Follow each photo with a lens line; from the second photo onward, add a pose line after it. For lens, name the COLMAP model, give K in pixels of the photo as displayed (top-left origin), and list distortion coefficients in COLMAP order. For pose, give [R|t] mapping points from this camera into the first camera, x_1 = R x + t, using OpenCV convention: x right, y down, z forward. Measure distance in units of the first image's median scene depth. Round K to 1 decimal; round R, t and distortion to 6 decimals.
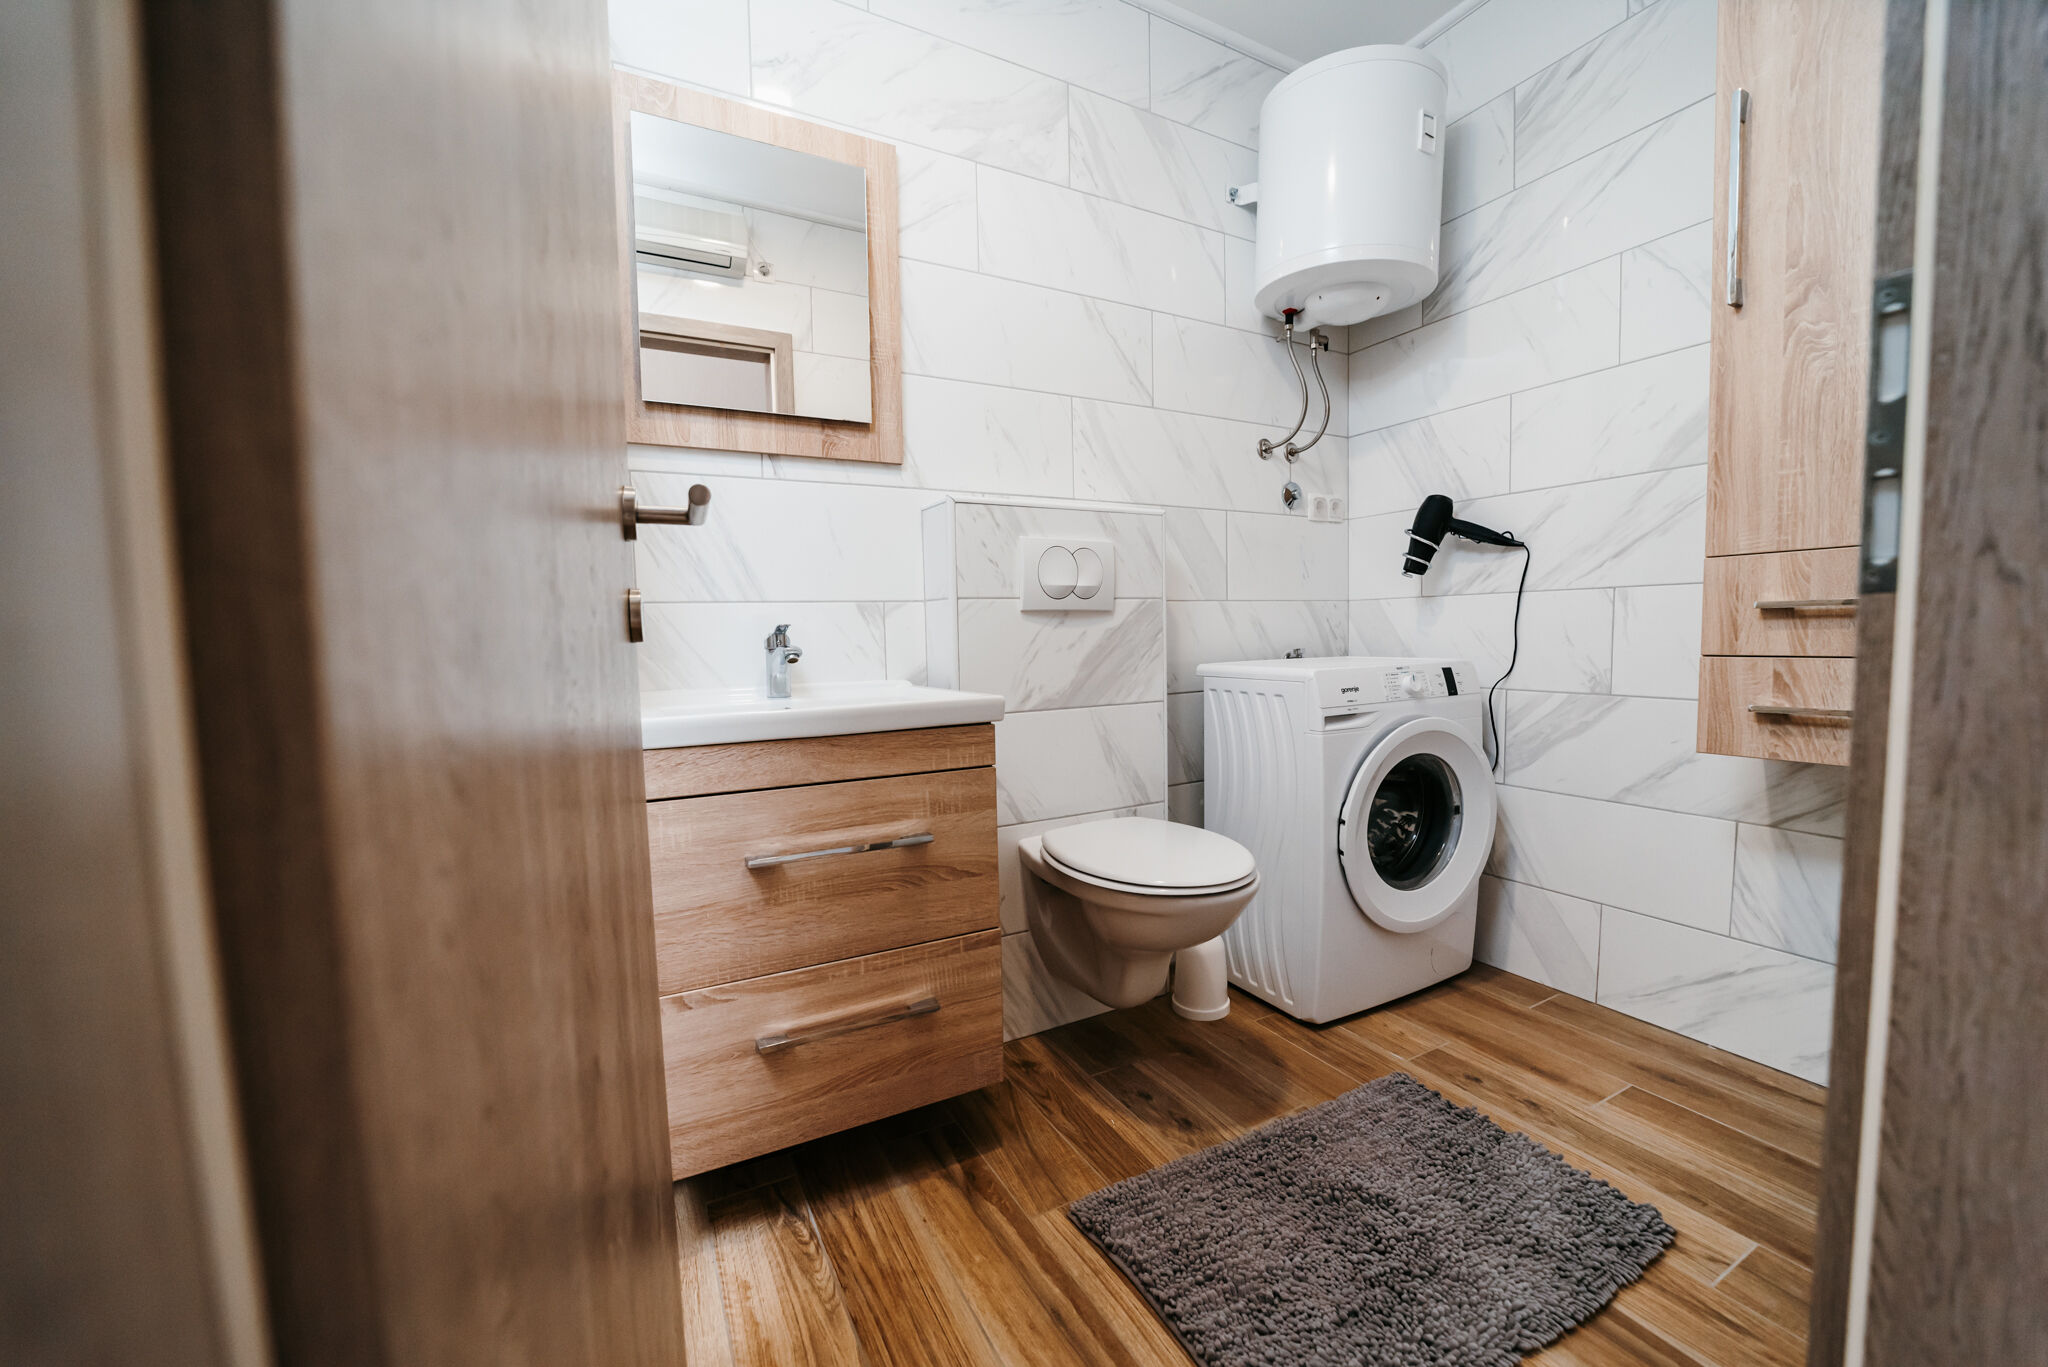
lens RADIAL K [[811.6, 0, 1028.1], [0, 811.6, 683.4], [0, 0, 1]] dist [-0.030304, 0.006843]
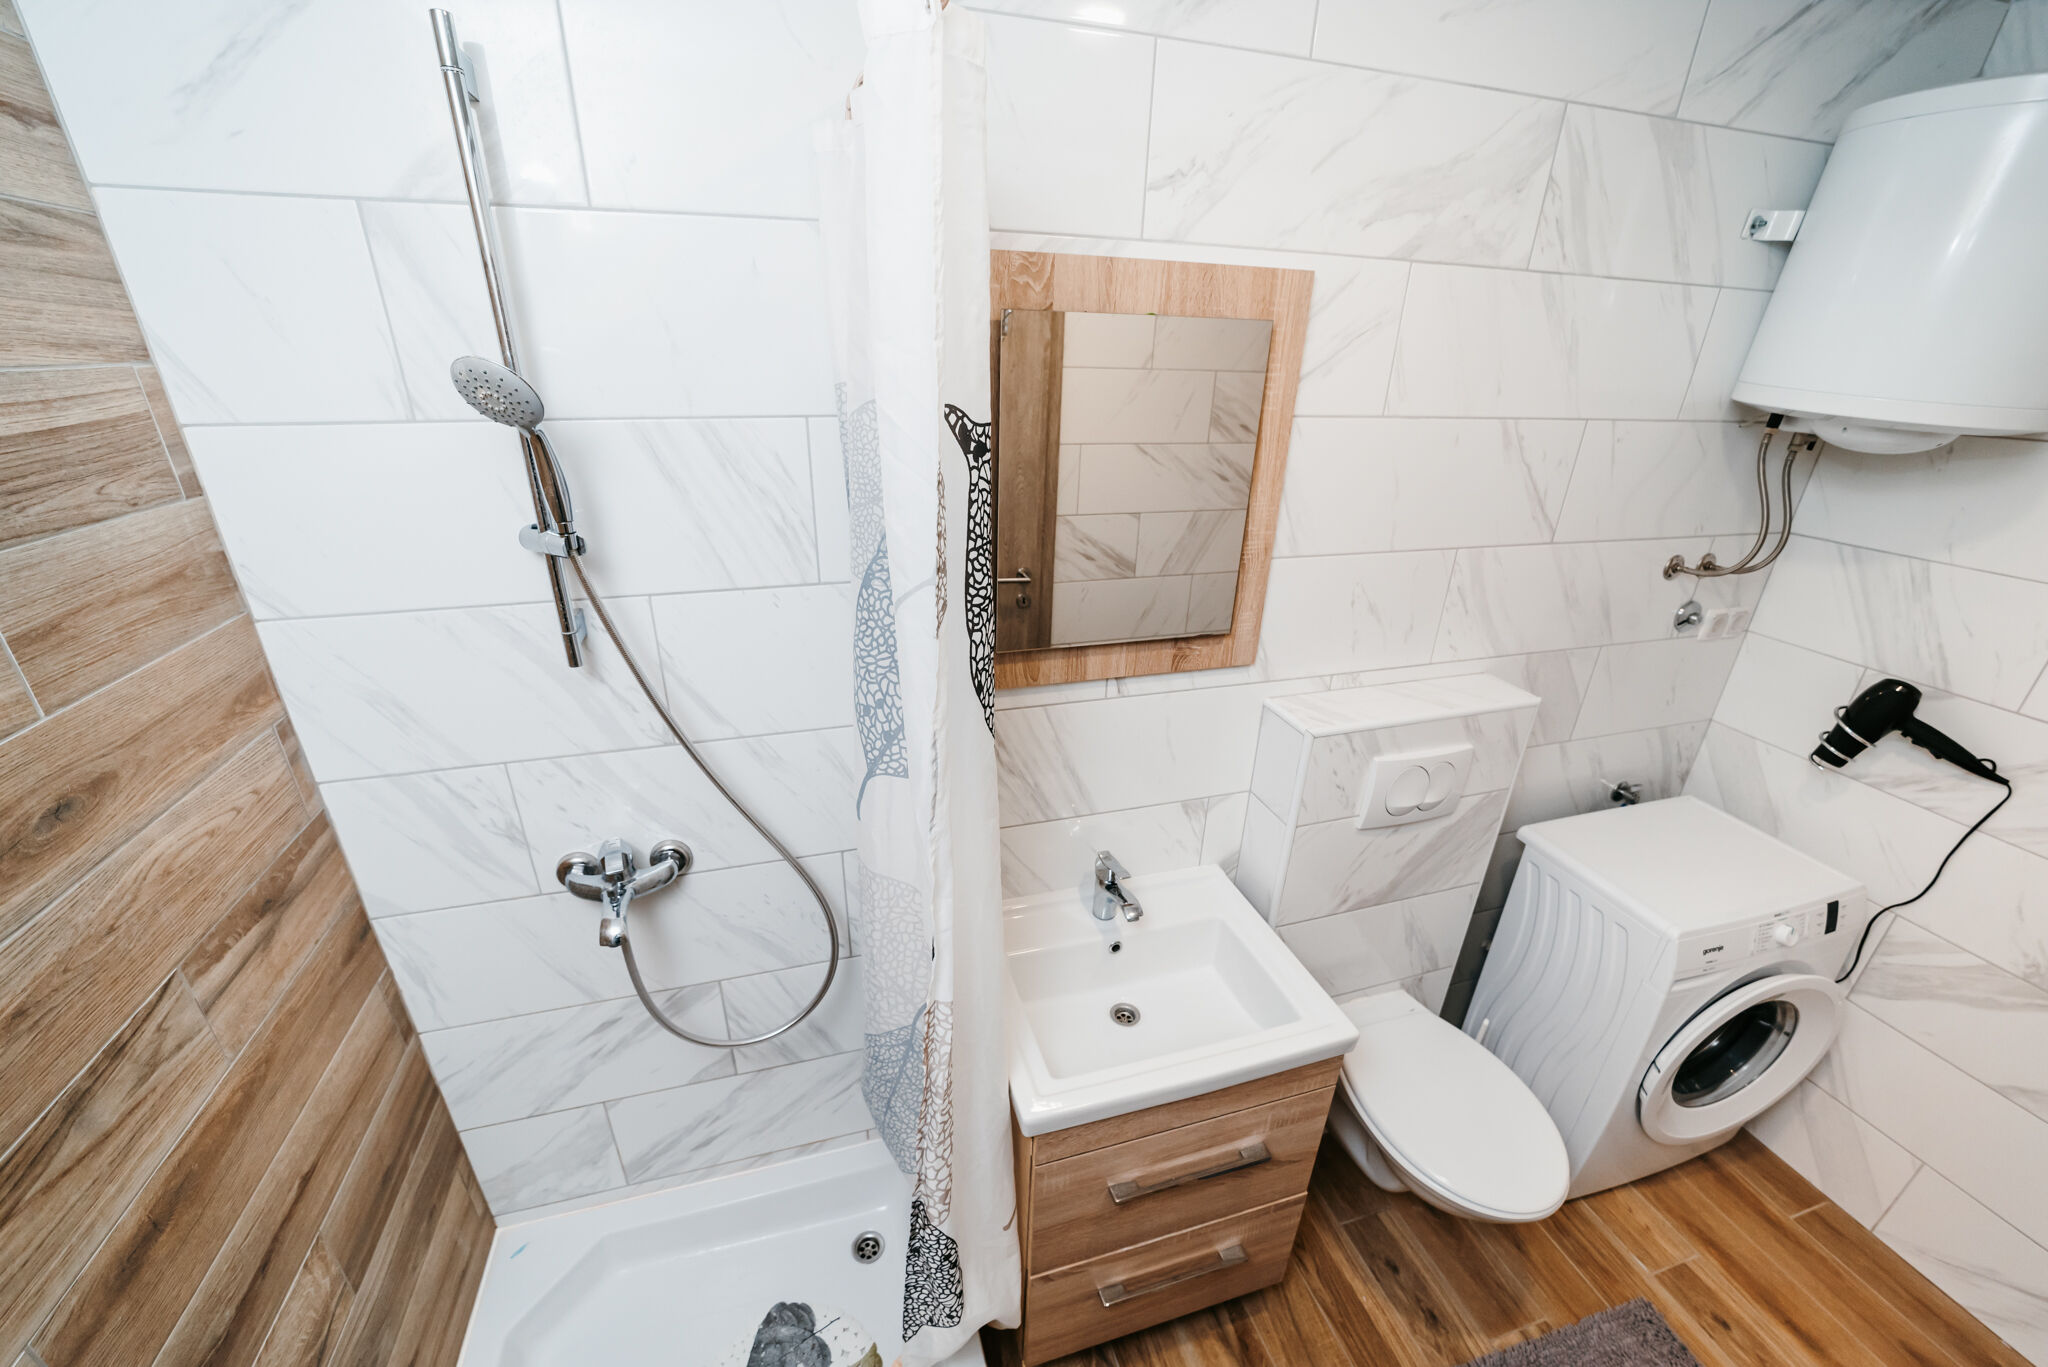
lens RADIAL K [[811.6, 0, 1014.5], [0, 811.6, 675.2], [0, 0, 1]] dist [-0.030304, 0.006843]
pose [[0.977318, 0.127860, -0.168821, -0.247756], [-0.062229, 0.935364, 0.348169, -0.527094], [0.202426, -0.329766, 0.922105, 0.125924]]
